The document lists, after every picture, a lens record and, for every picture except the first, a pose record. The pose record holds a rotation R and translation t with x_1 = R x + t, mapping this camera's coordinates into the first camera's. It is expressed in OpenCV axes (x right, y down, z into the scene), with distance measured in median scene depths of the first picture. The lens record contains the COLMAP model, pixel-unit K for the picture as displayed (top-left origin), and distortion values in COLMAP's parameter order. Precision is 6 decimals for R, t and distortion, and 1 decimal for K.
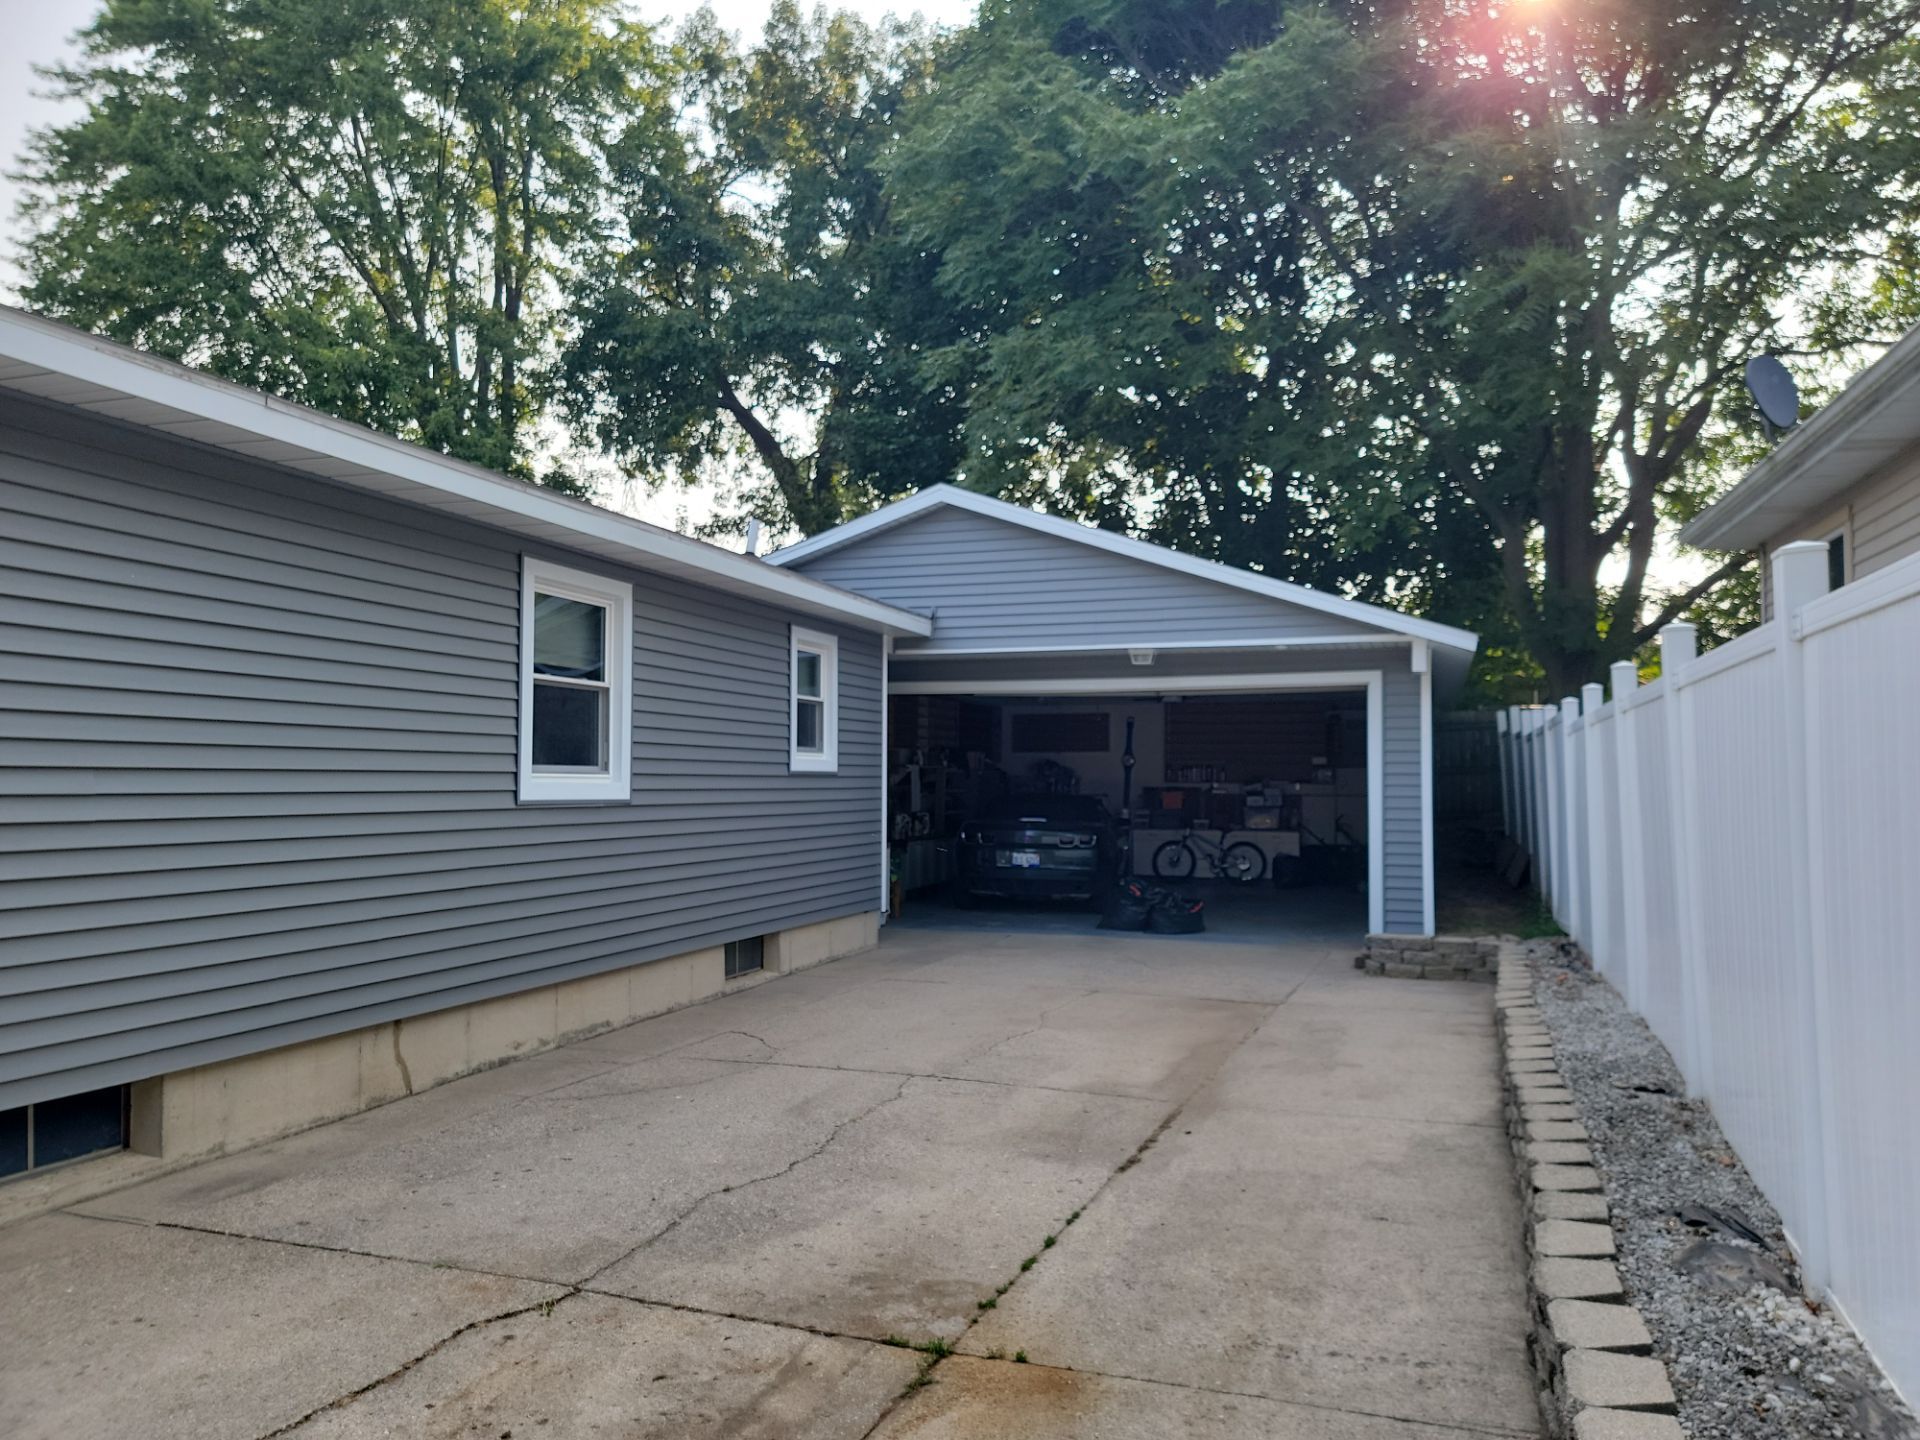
lens RADIAL K [[1352.3, 0, 991.9], [0, 1352.3, 727.1], [0, 0, 1]] dist [0.074223, -0.065848]
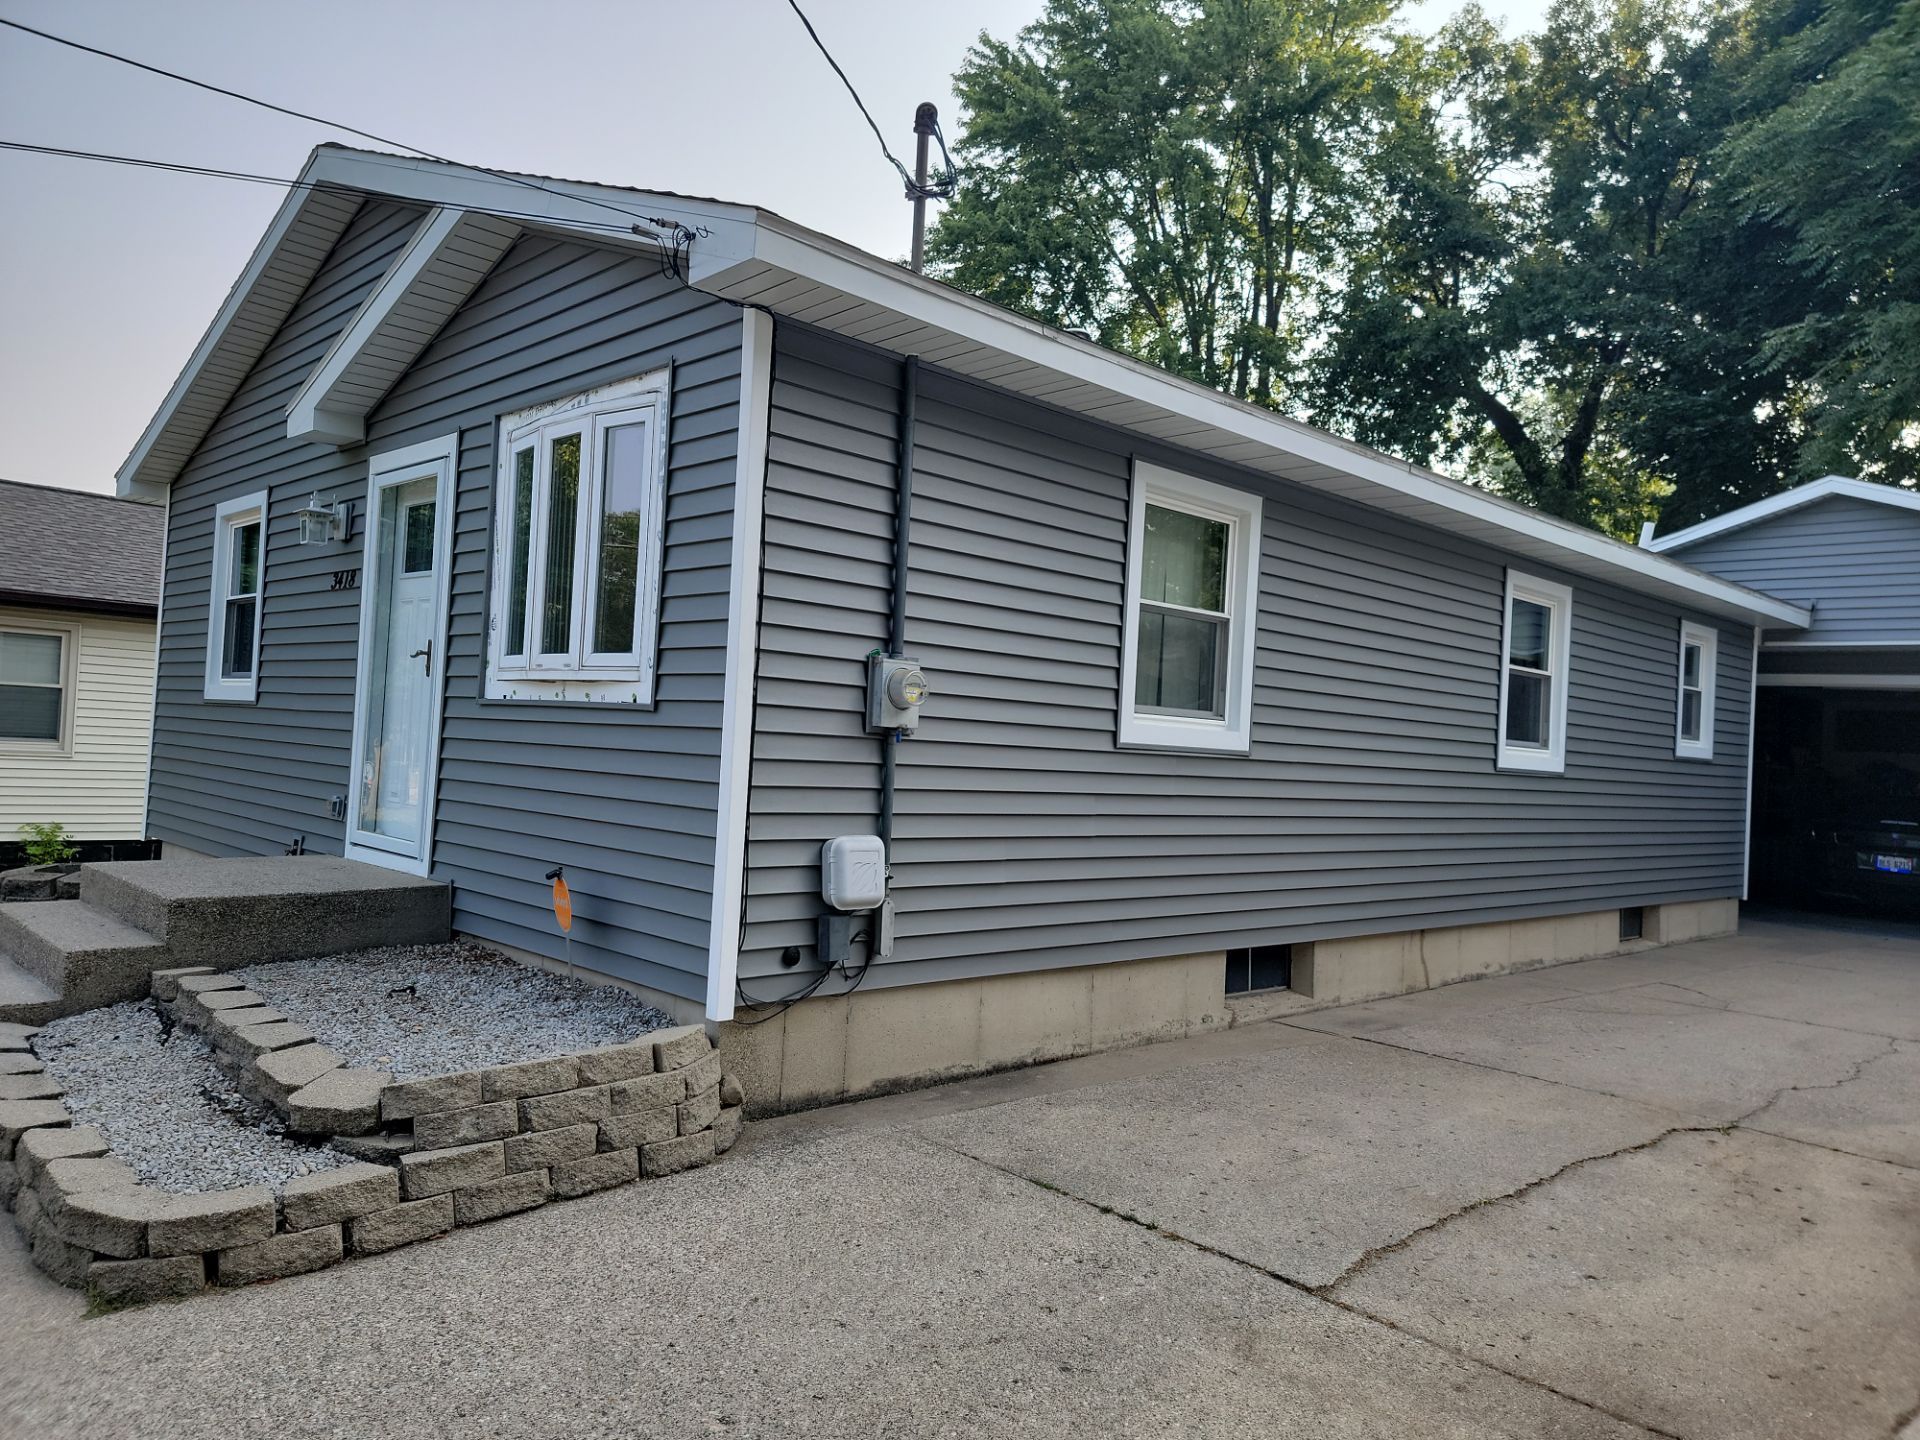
lens RADIAL K [[1347.0, 0, 960.0], [0, 1347.0, 720.0], [0, 0, 1]] dist [0.095173, -0.090199]
pose [[0.882122, 0.035077, -0.469713, -0.079109], [-0.032224, 0.999381, 0.014116, 0.003952], [0.469917, 0.002684, 0.882707, -0.124539]]
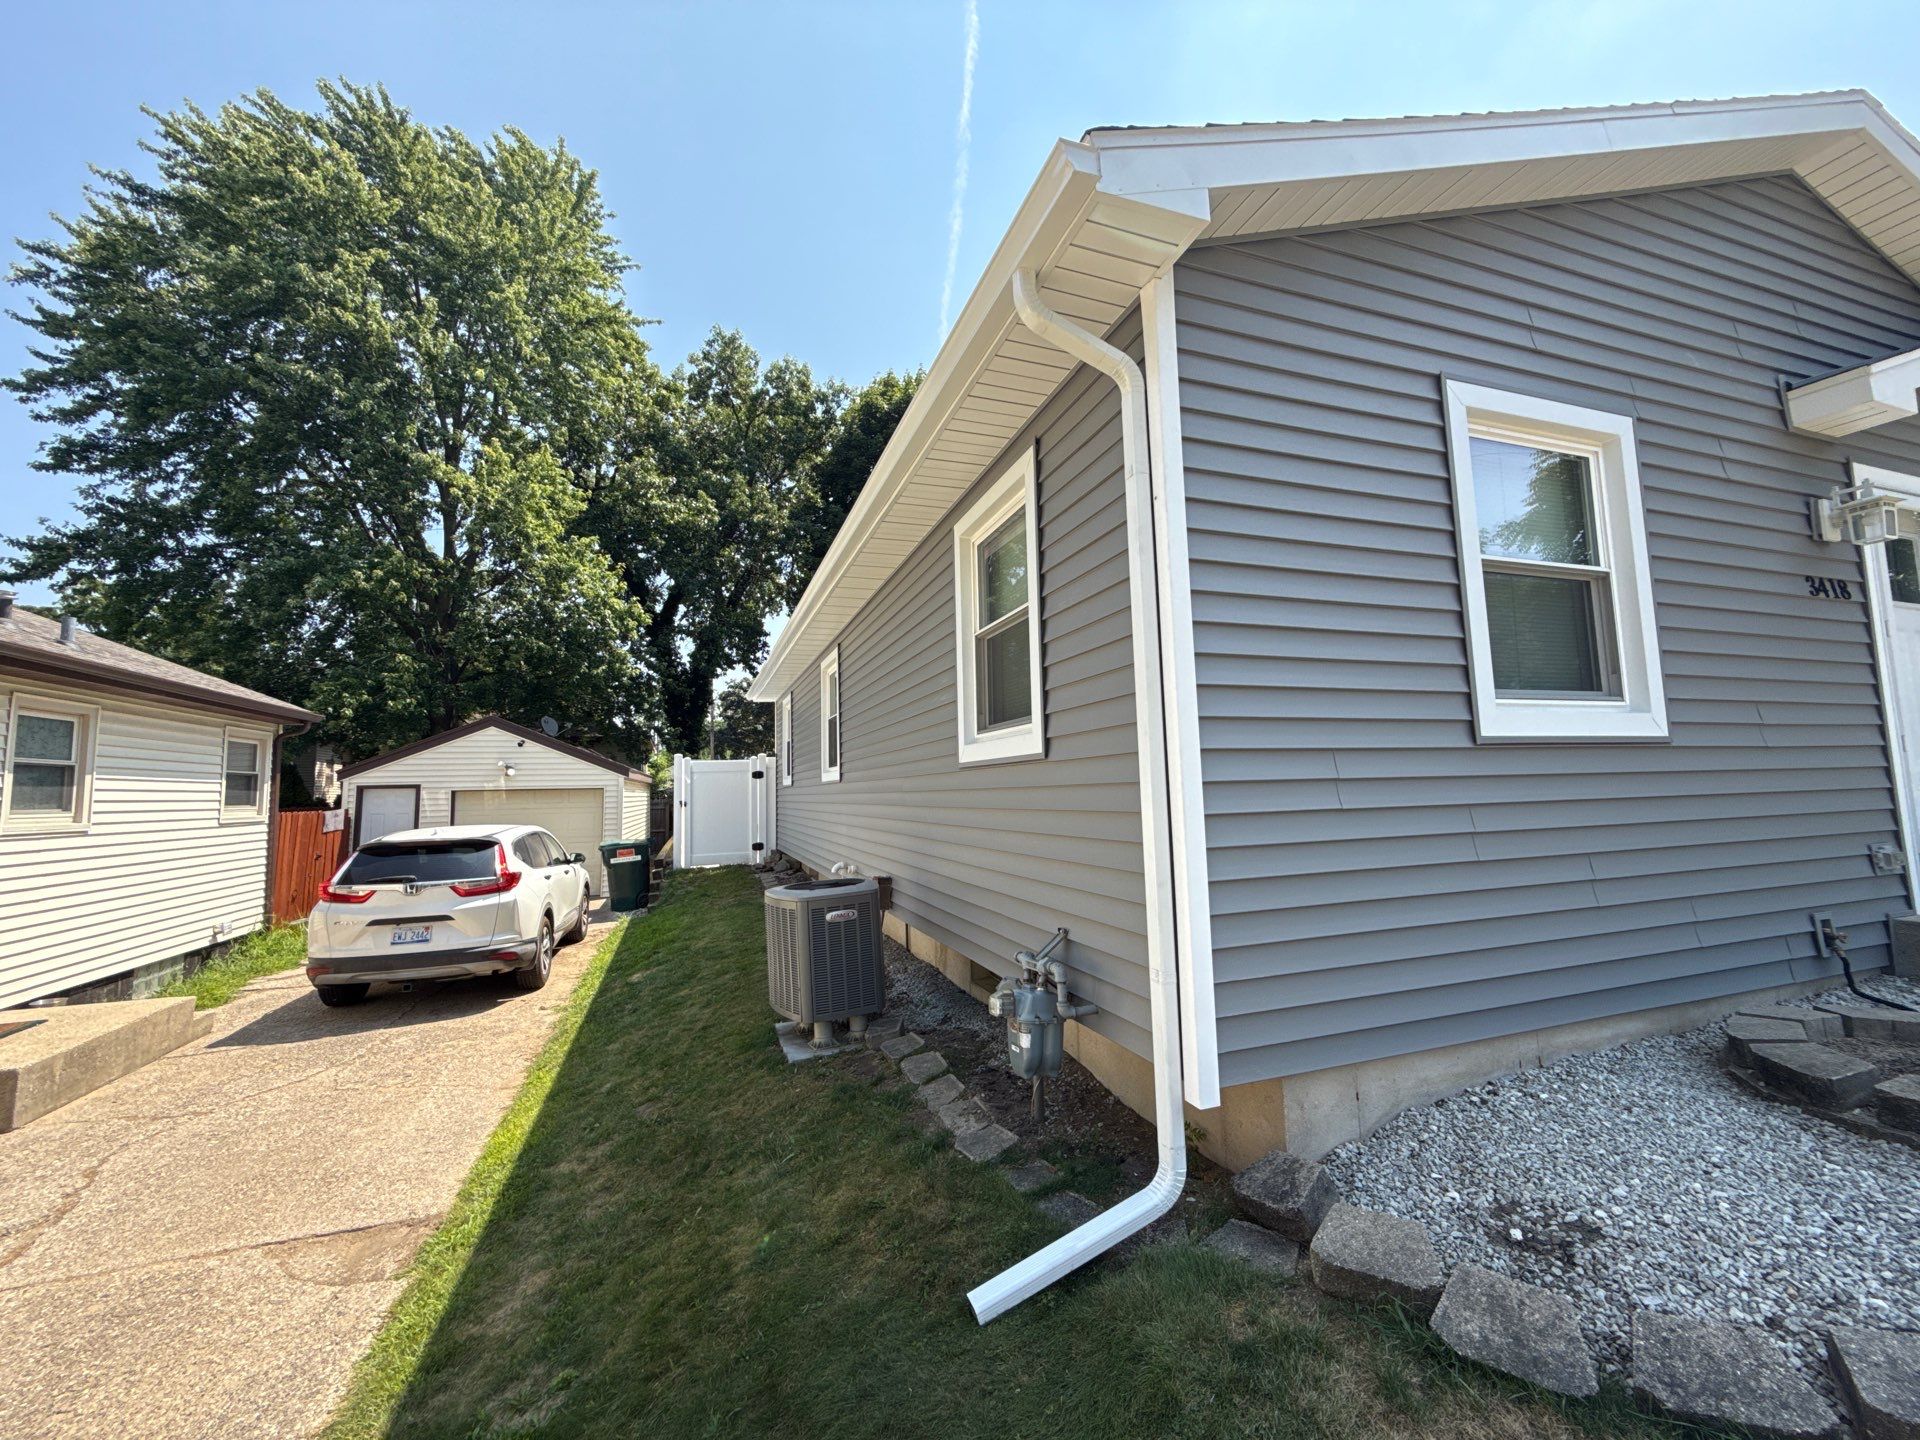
lens RADIAL K [[765.0, 0, 960.0], [0, 765.0, 720.0], [0, 0, 1]] dist [0.000961, 0.000118]
pose [[0.608523, -0.094986, -0.787831, -0.148827], [0.063441, 0.995456, -0.071016, 0.013980], [0.790996, -0.006766, 0.611784, 0.028357]]
